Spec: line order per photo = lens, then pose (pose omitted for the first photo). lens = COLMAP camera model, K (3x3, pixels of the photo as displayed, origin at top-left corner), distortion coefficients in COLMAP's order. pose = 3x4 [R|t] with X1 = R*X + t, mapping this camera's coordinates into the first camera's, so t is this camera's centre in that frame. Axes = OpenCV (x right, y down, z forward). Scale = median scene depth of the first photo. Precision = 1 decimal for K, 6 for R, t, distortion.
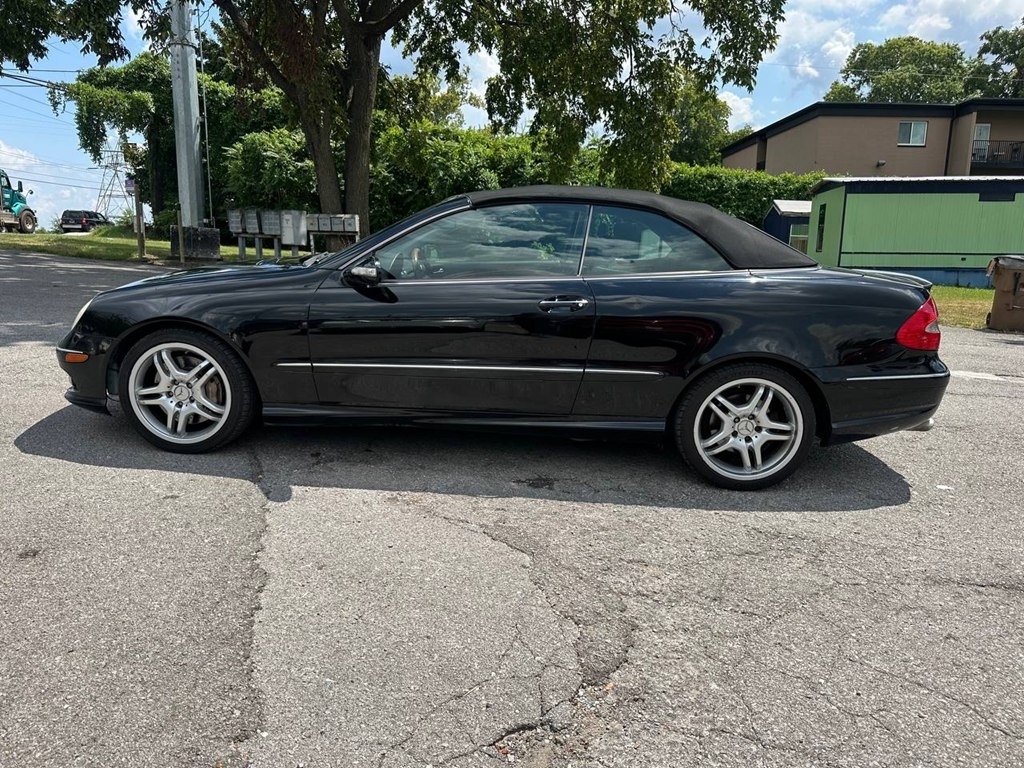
lens RADIAL K [[748.4, 0, 507.9], [0, 748.4, 392.8], [0, 0, 1]] dist [0.020631, -0.024613]
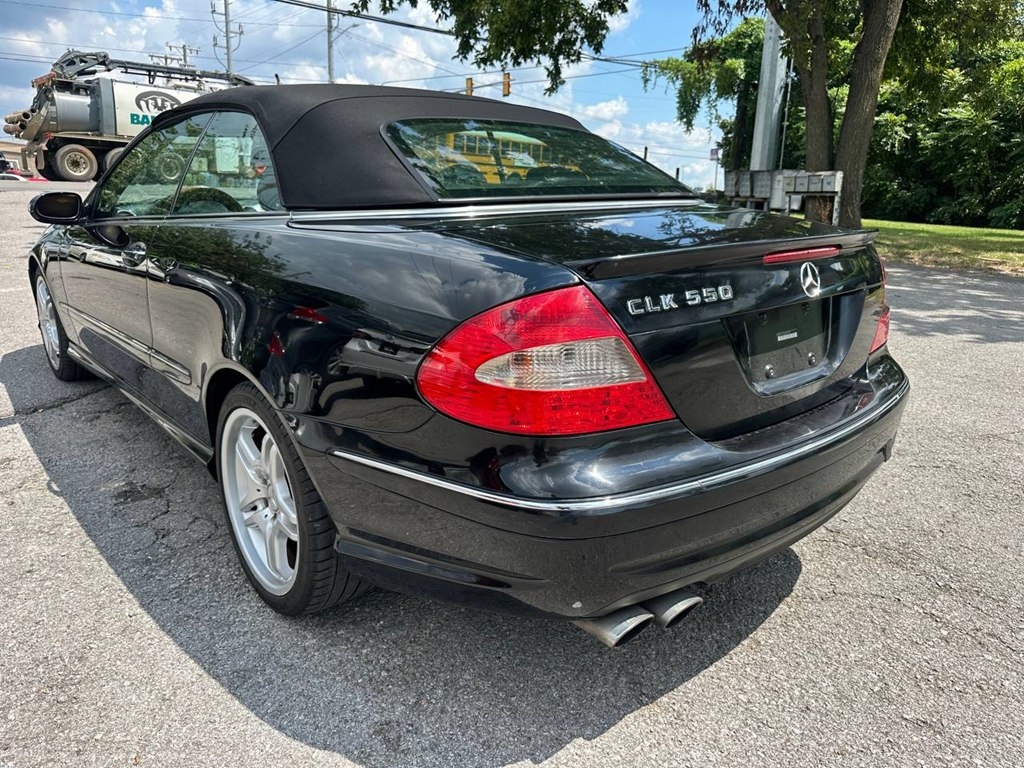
lens RADIAL K [[748.4, 0, 508.6], [0, 748.4, 385.3], [0, 0, 1]] dist [0.020631, -0.024613]
pose [[0.677133, 0.171553, -0.715584, 0.170637], [-0.151230, 0.984130, 0.092830, -0.023643], [0.720153, 0.045359, 0.692331, 0.153351]]
